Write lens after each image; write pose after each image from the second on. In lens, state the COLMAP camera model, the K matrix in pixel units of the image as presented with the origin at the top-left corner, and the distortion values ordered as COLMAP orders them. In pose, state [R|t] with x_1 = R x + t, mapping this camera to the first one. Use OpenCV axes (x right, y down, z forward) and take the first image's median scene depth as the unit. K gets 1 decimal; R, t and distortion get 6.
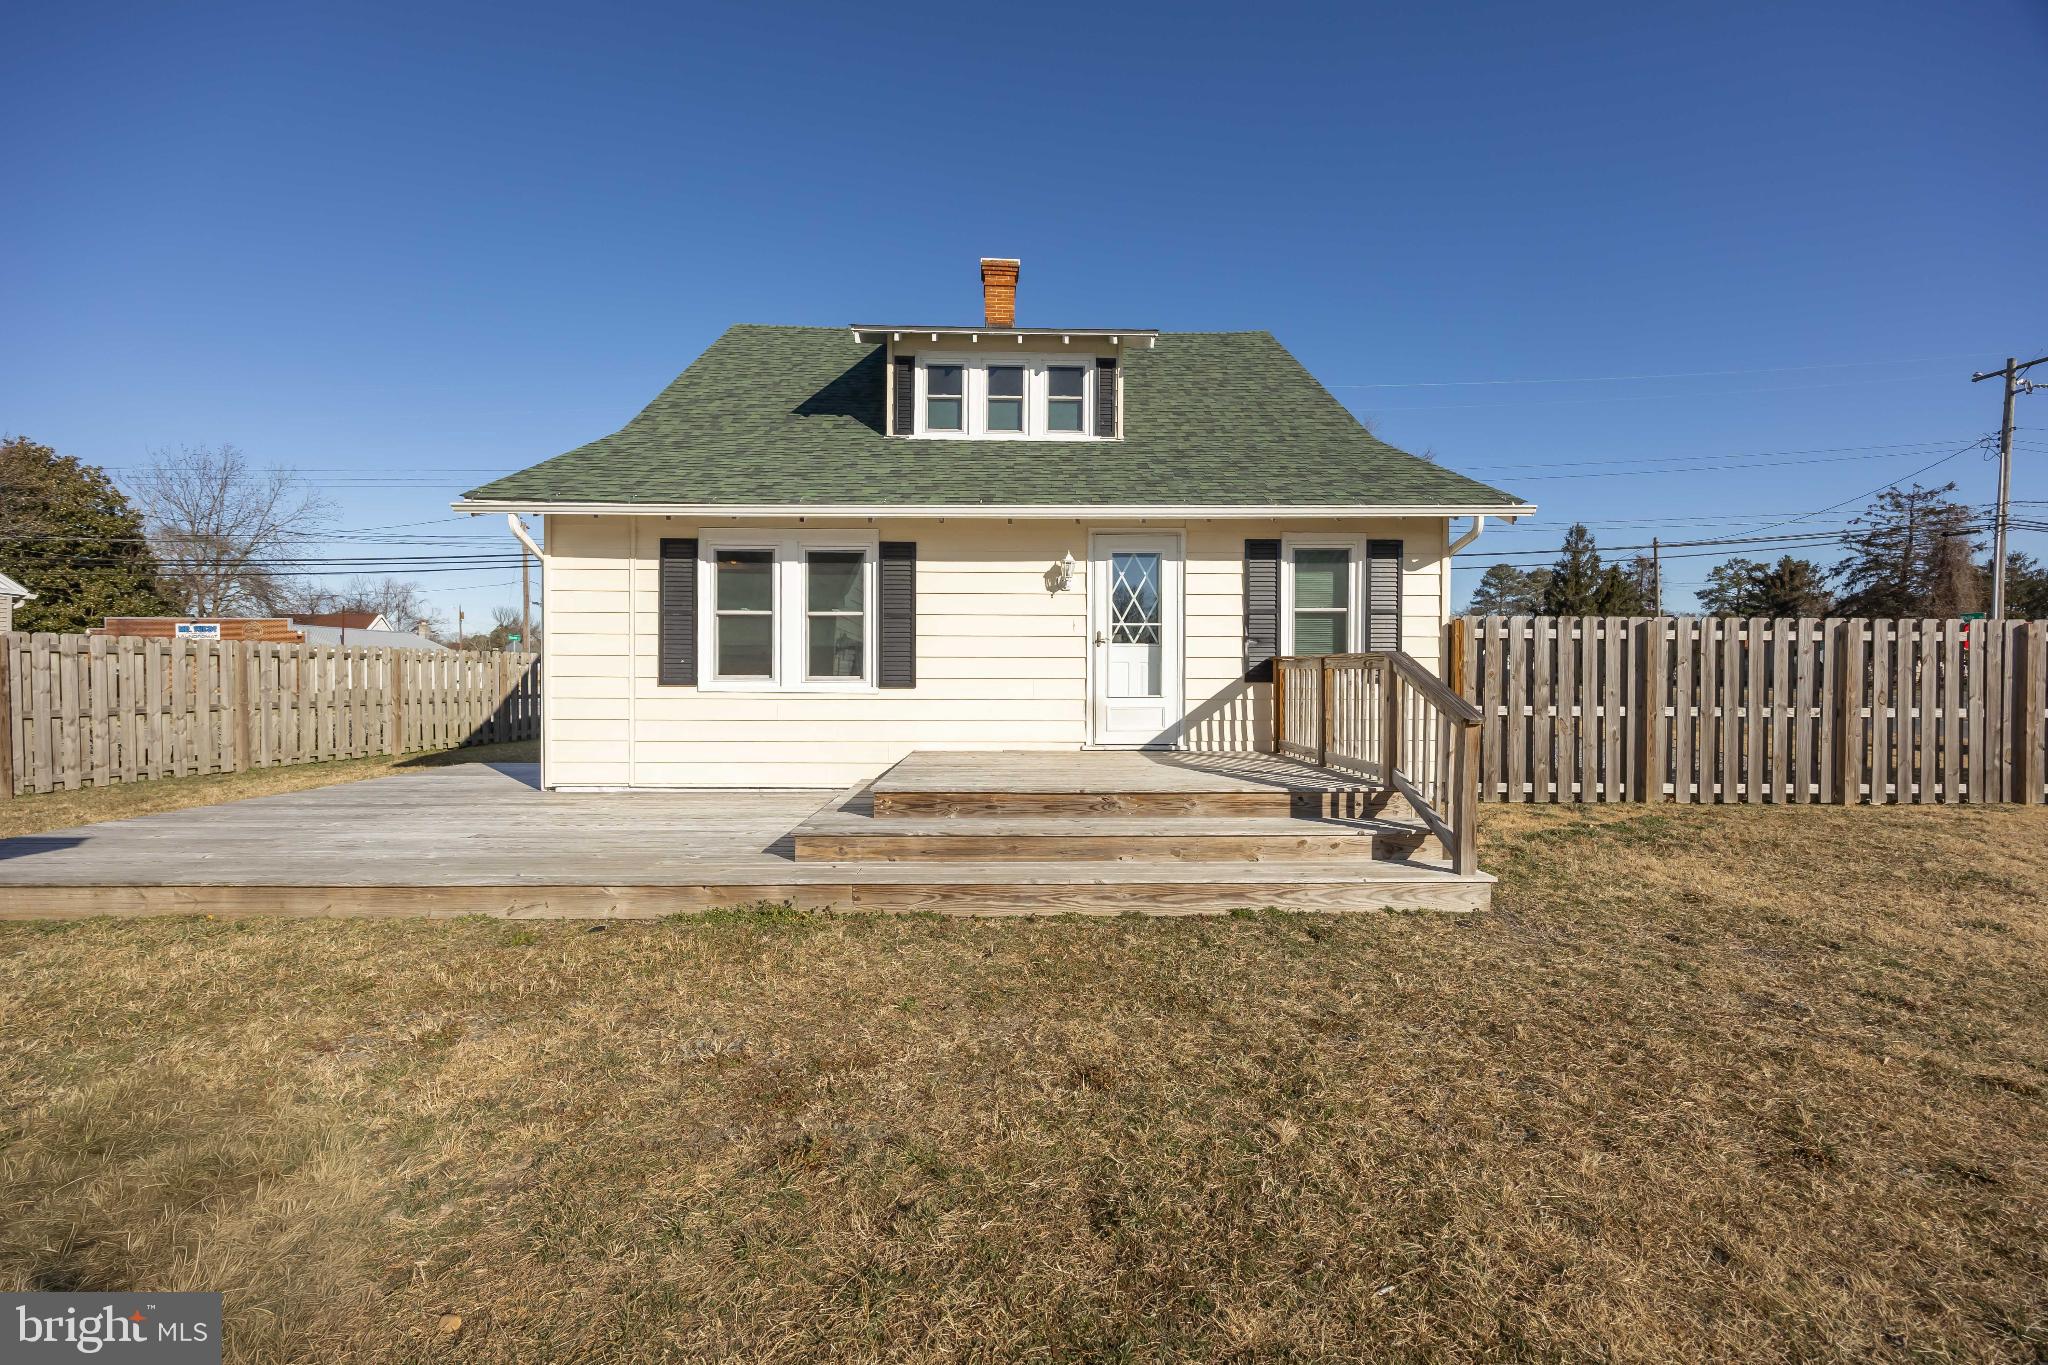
lens RADIAL K [[788.3, 0, 1024.9], [0, 788.3, 684.0], [0, 0, 1]] dist [-0.003627, 0.000099]
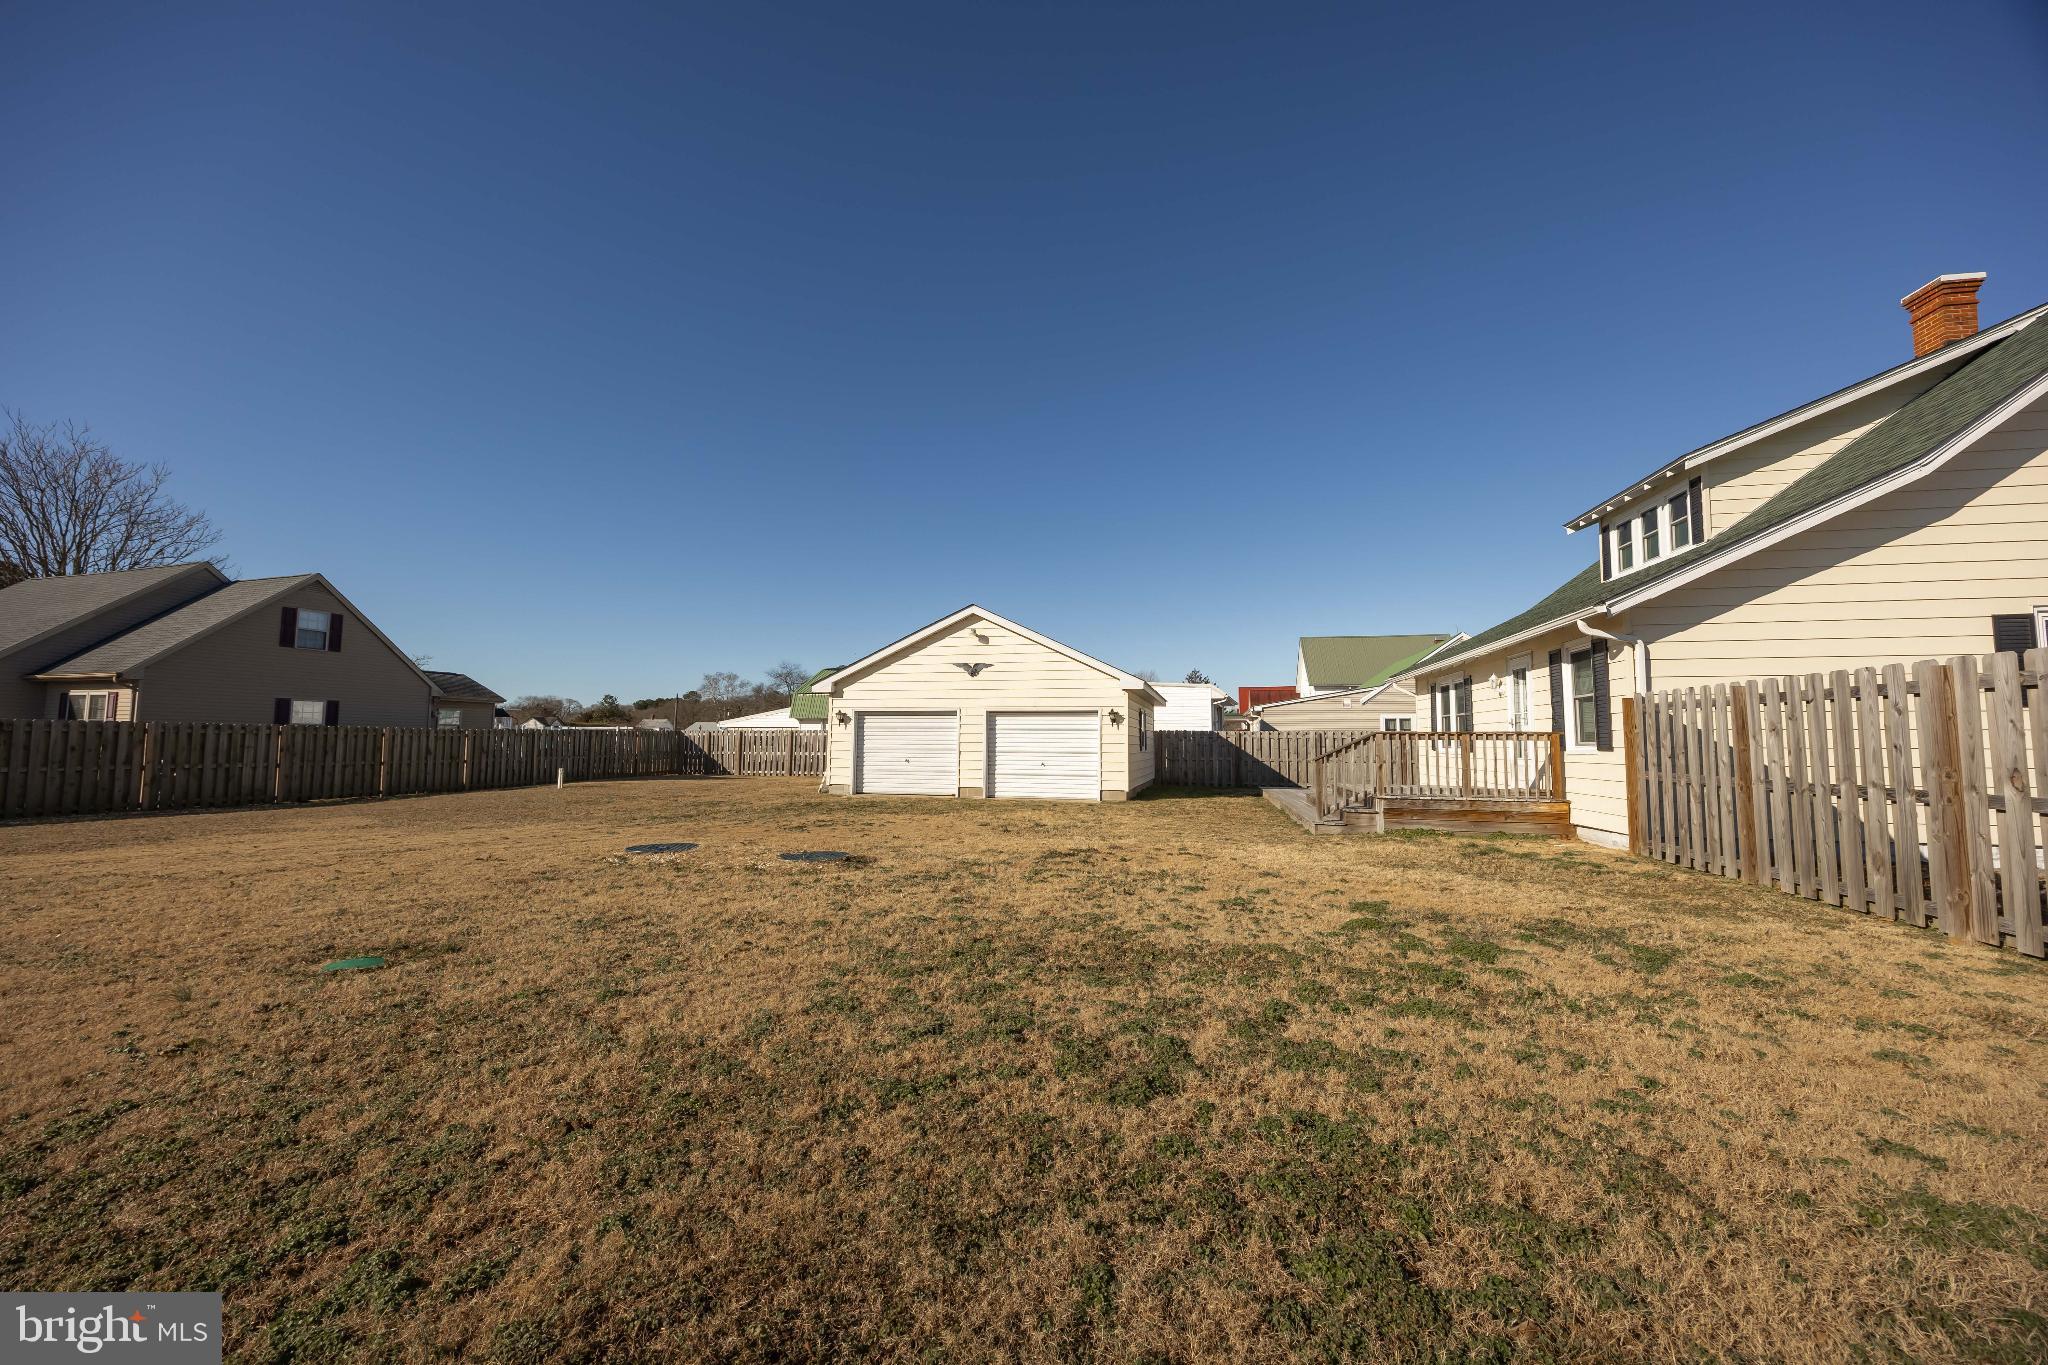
lens RADIAL K [[788.3, 0, 1013.1], [0, 788.3, 683.9], [0, 0, 1]] dist [-0.003627, 0.000099]
pose [[-0.250888, -0.078688, -0.964813, 1.939932], [-0.024895, 0.996886, -0.074830, 0.010652], [0.967696, 0.005245, -0.252065, 0.405177]]
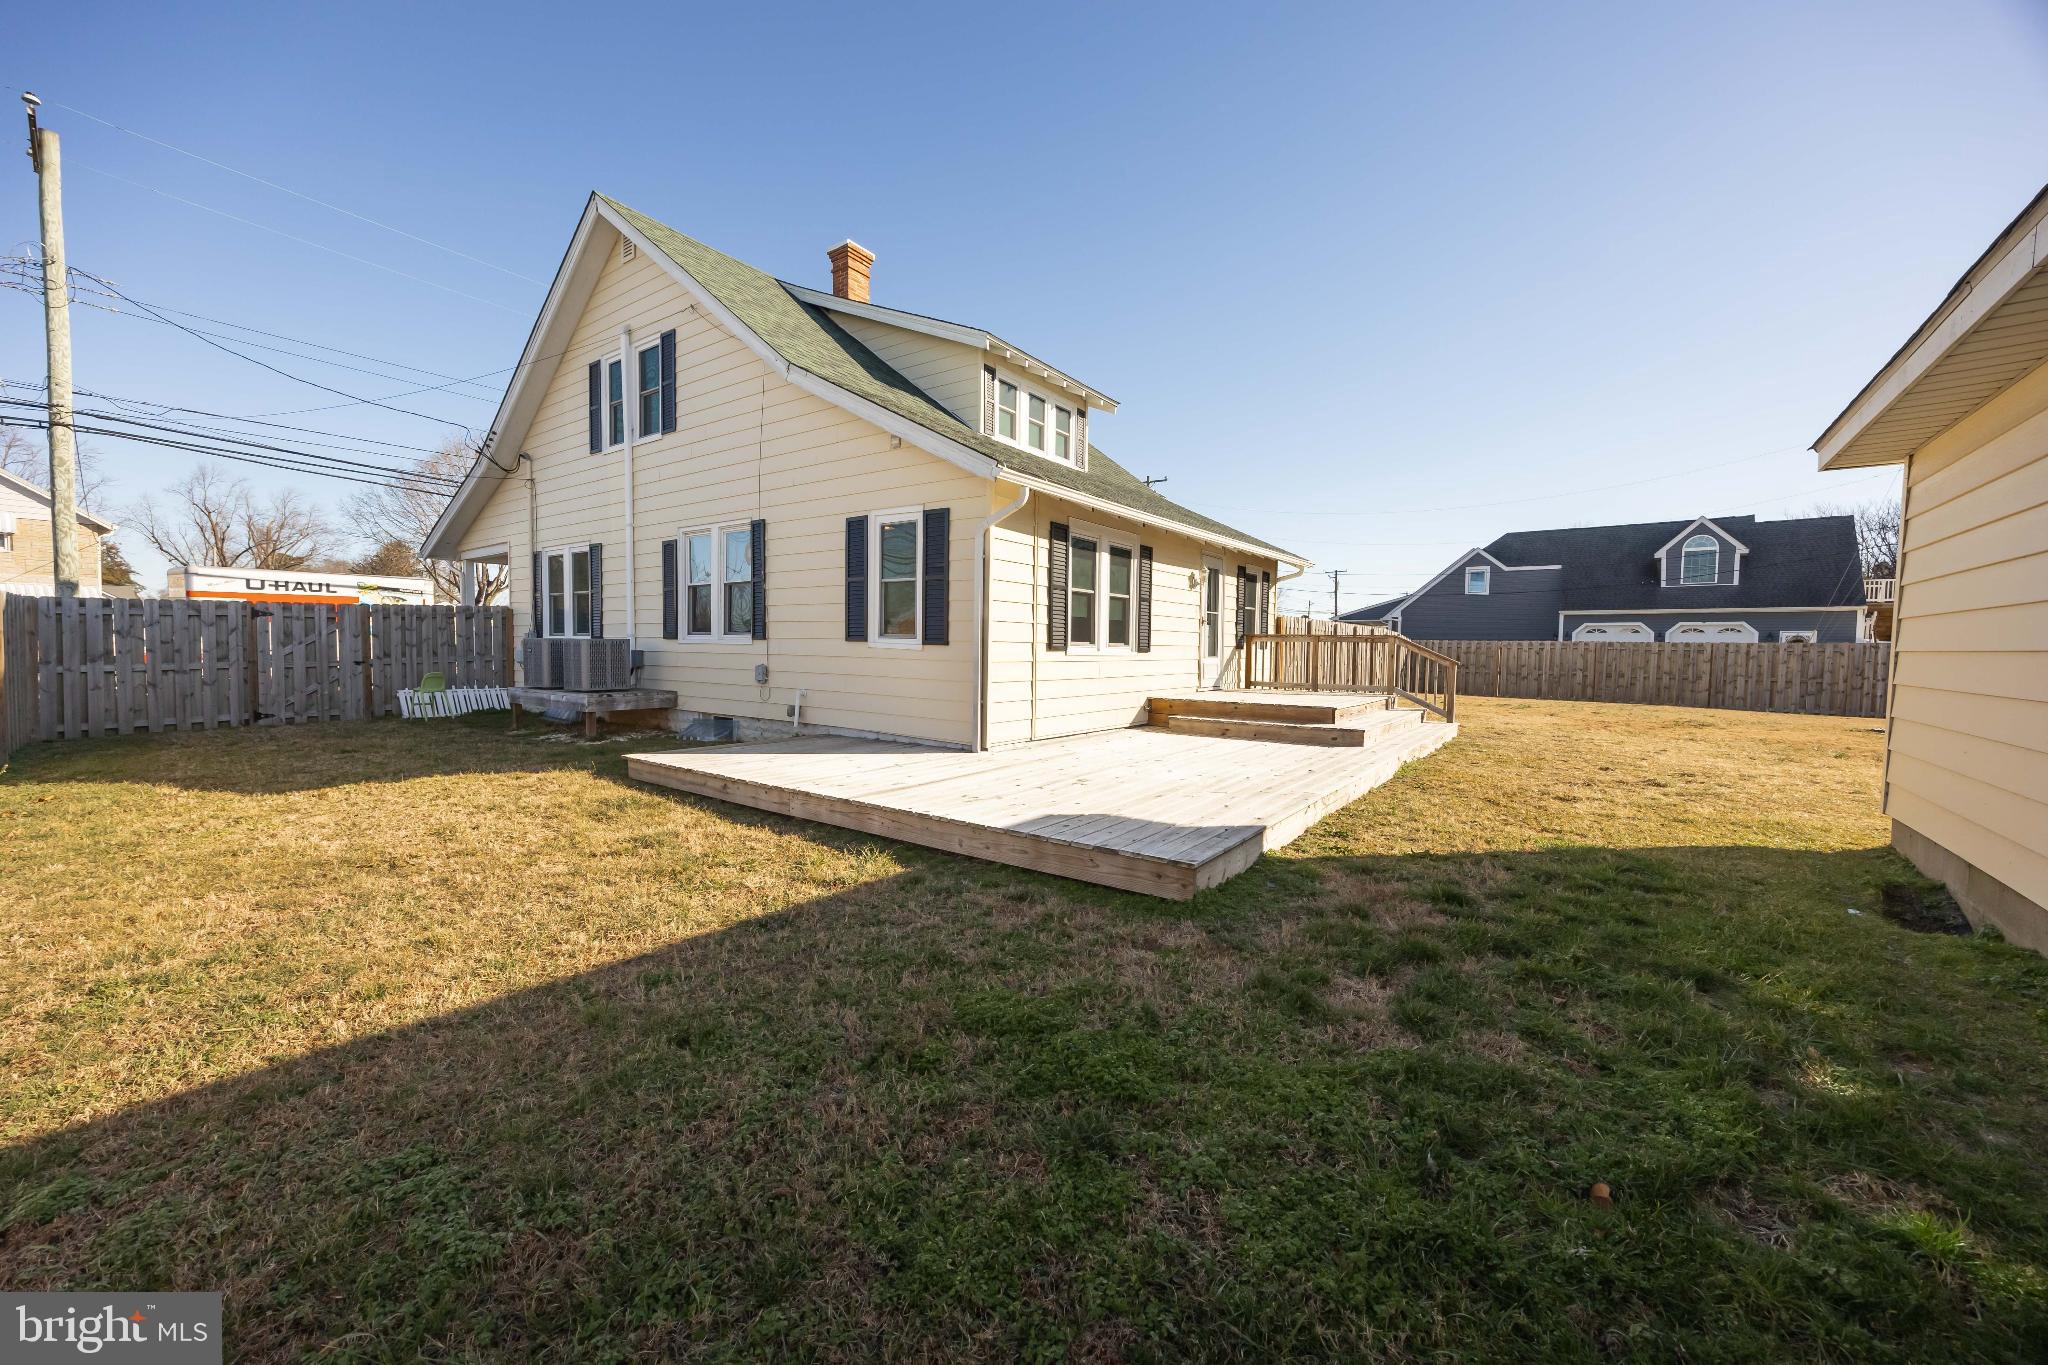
lens RADIAL K [[788.3, 0, 1021.2], [0, 788.3, 677.8], [0, 0, 1]] dist [-0.003627, 0.000099]
pose [[0.608427, -0.026722, 0.793160, -1.371916], [-0.000387, 0.999423, 0.033968, 0.003034], [-0.793610, -0.020974, 0.608065, 0.326012]]
